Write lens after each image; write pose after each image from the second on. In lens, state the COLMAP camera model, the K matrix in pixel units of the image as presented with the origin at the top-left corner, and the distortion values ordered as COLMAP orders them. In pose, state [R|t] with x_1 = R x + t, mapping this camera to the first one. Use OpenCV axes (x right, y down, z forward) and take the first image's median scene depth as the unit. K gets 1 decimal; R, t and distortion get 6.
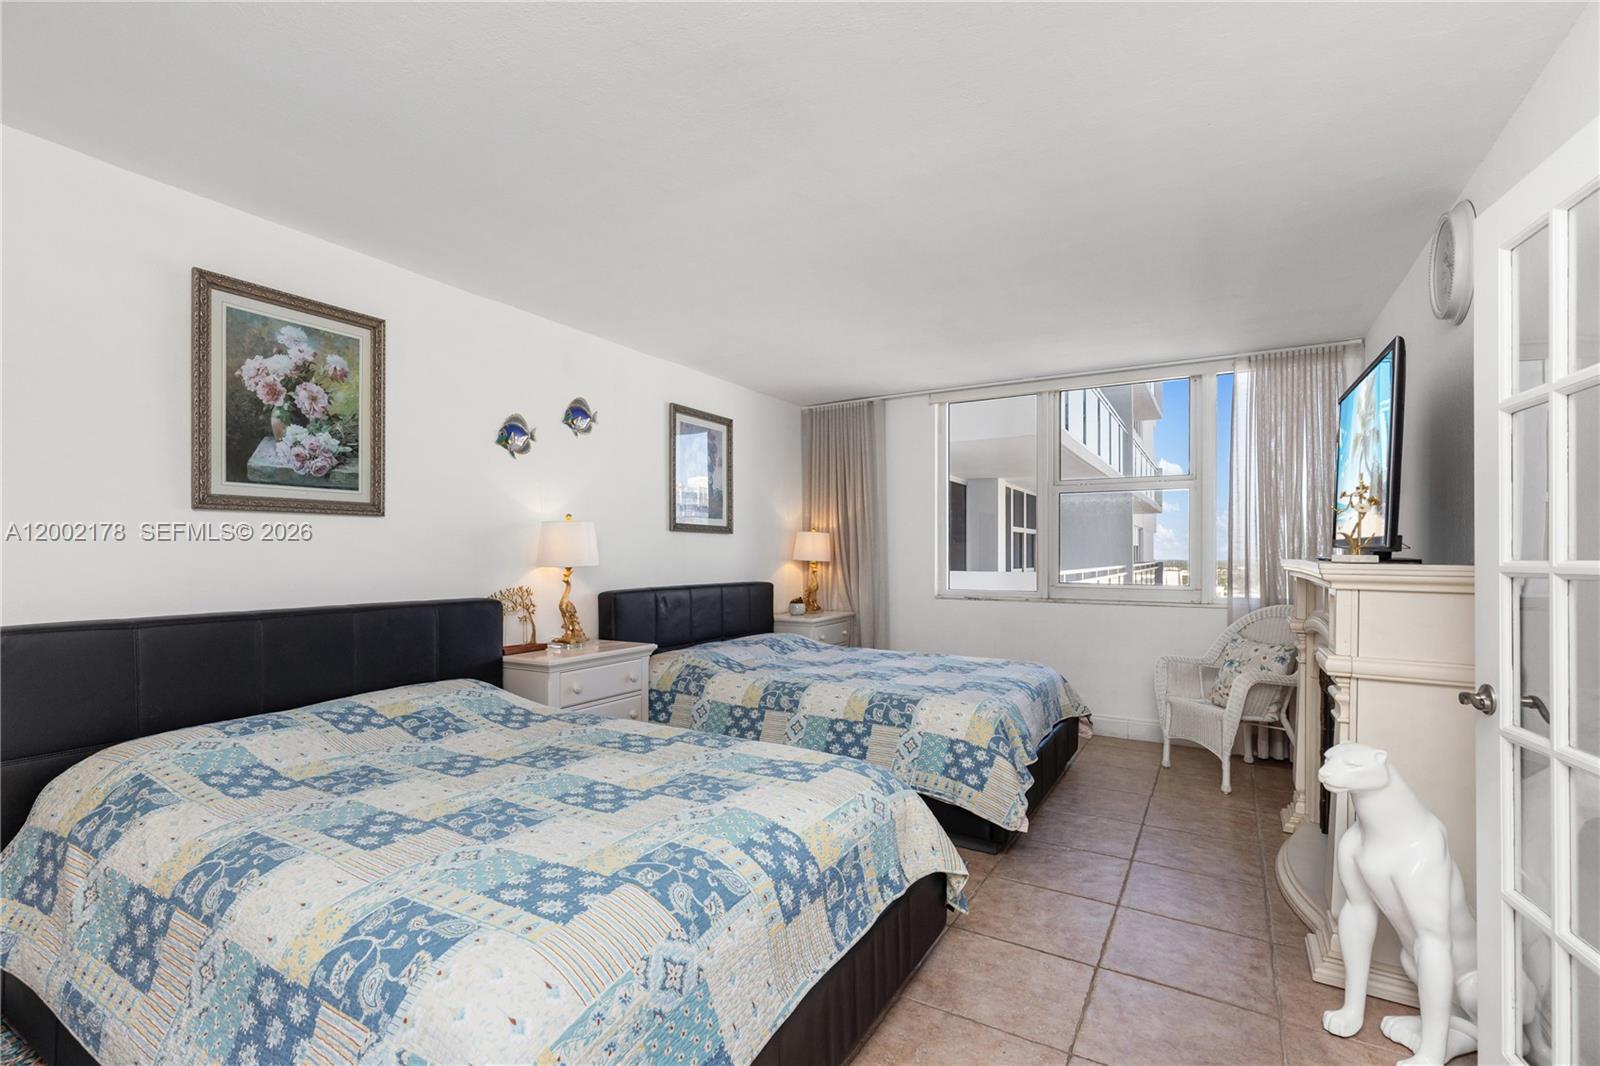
lens RADIAL K [[721.5, 0, 793.5], [0, 721.5, 556.2], [0, 0, 1]] dist [0.006231, -0.002055]
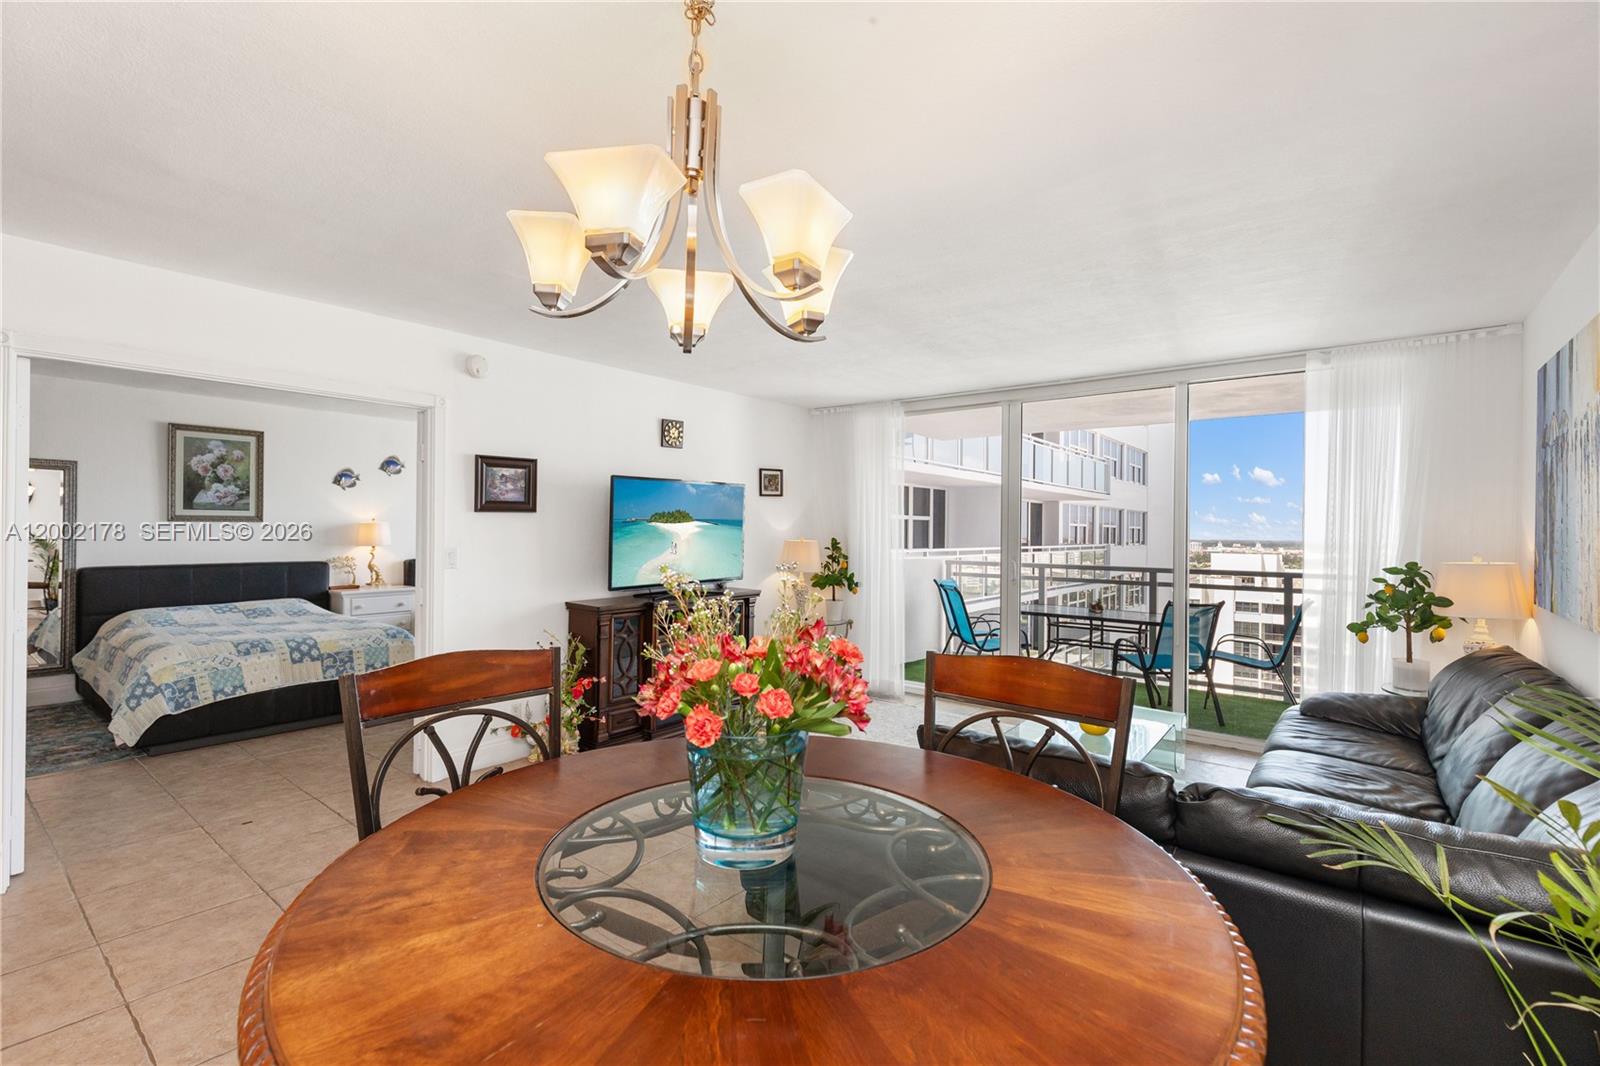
lens RADIAL K [[721.5, 0, 789.8], [0, 721.5, 534.4], [0, 0, 1]] dist [0.006231, -0.002055]
pose [[0.989411, 0.008960, -0.144862, 1.340915], [-0.008594, 0.999958, 0.003154, -0.040570], [0.144884, -0.001876, 0.989447, -0.932402]]
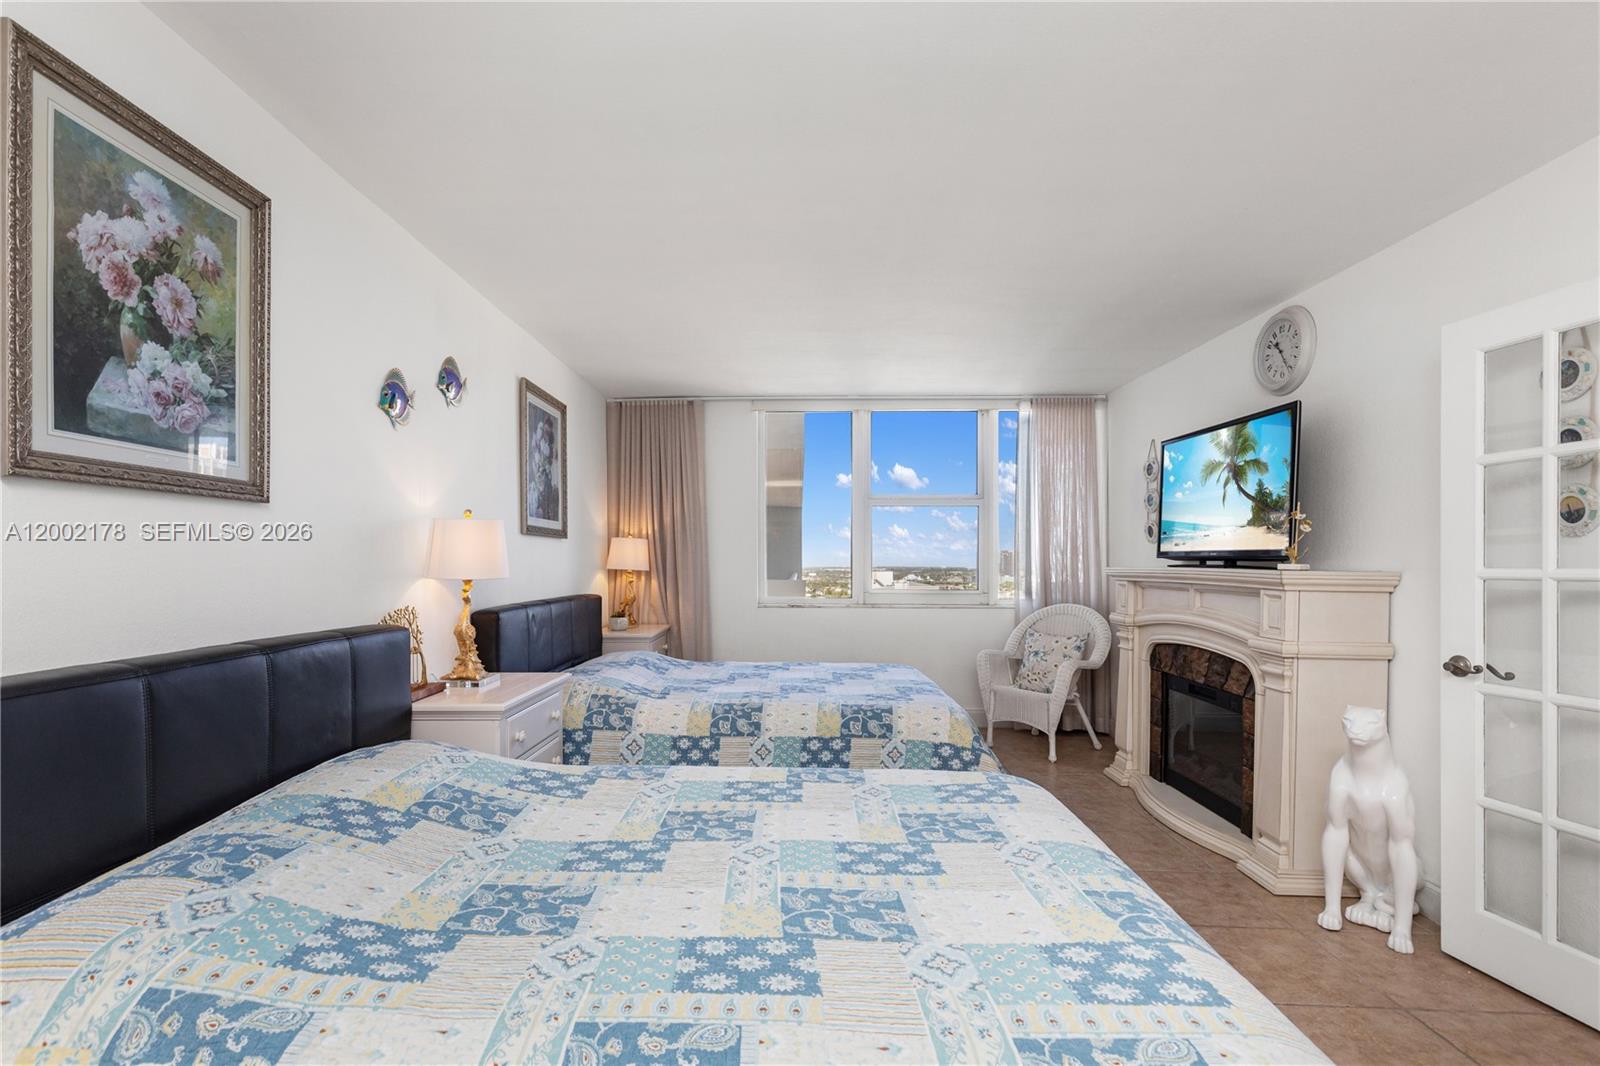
lens RADIAL K [[721.5, 0, 773.0], [0, 721.5, 573.4], [0, 0, 1]] dist [0.006231, -0.002055]
pose [[0.876356, -0.005076, 0.481637, -0.500373], [-0.000824, 0.999927, 0.012038, -0.000892], [-0.481663, -0.010946, 0.876288, 0.222668]]
